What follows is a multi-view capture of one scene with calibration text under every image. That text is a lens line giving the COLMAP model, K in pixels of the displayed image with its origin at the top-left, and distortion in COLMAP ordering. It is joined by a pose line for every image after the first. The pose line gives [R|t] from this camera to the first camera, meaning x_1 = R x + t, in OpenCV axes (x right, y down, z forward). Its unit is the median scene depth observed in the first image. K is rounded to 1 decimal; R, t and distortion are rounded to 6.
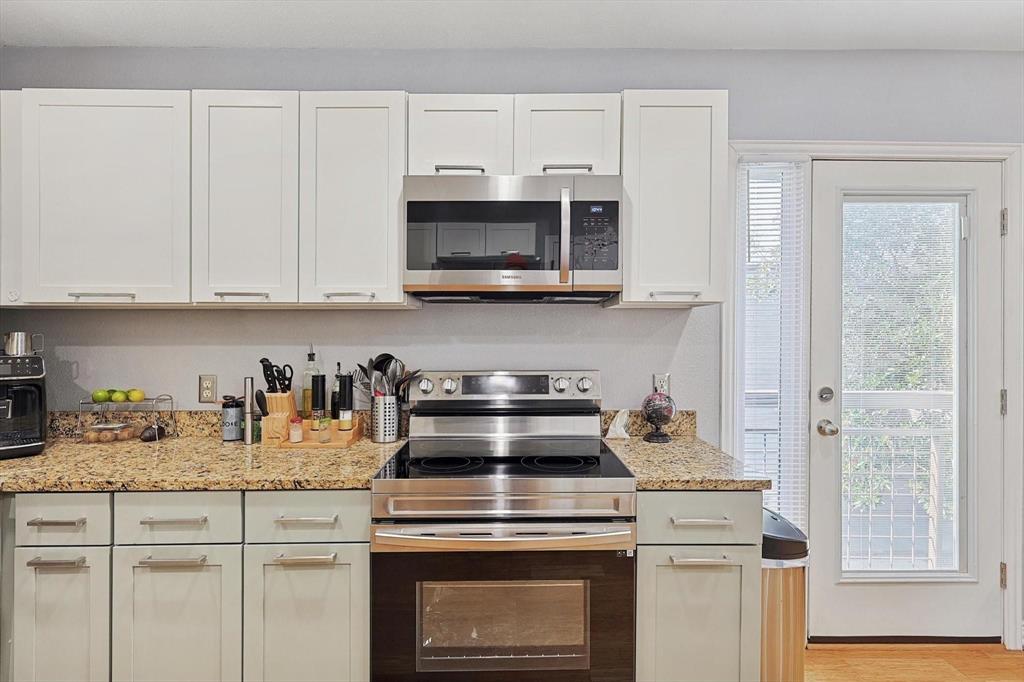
lens RADIAL K [[512.6, 0, 516.2], [0, 512.6, 329.9], [0, 0, 1]] dist [0.000205, 0.001097]
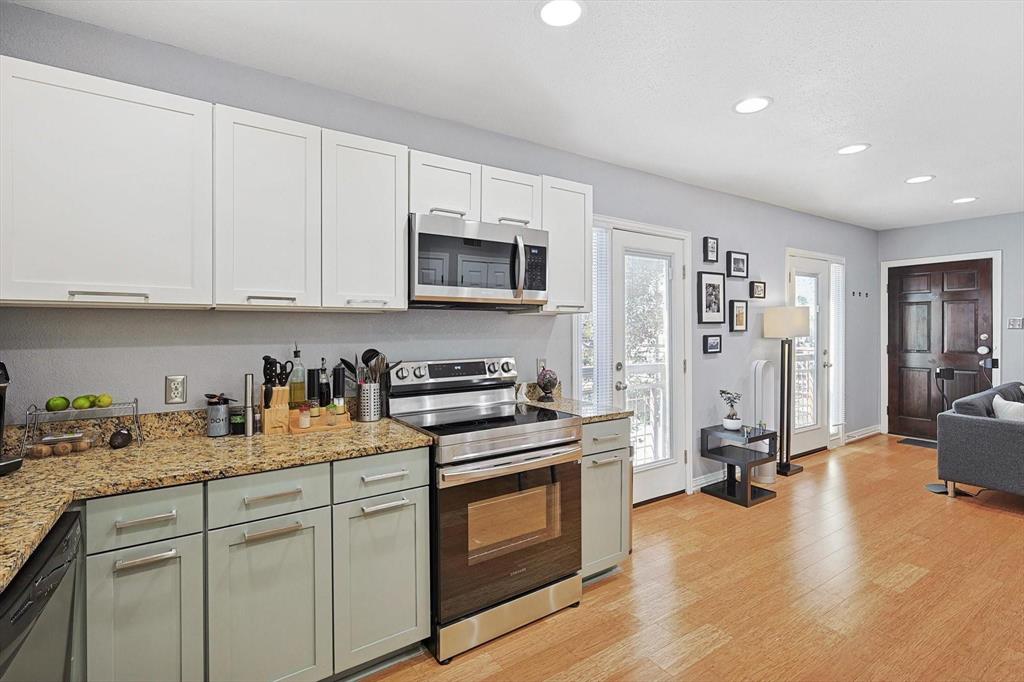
lens RADIAL K [[468.0, 0, 511.5], [0, 468.0, 327.1], [0, 0, 1]] dist [0.000424, 0.000140]
pose [[0.841134, -0.000648, 0.540827, -0.633916], [0.004317, 0.999975, -0.005516, 0.001465], [-0.540810, 0.006975, 0.841116, -0.139285]]
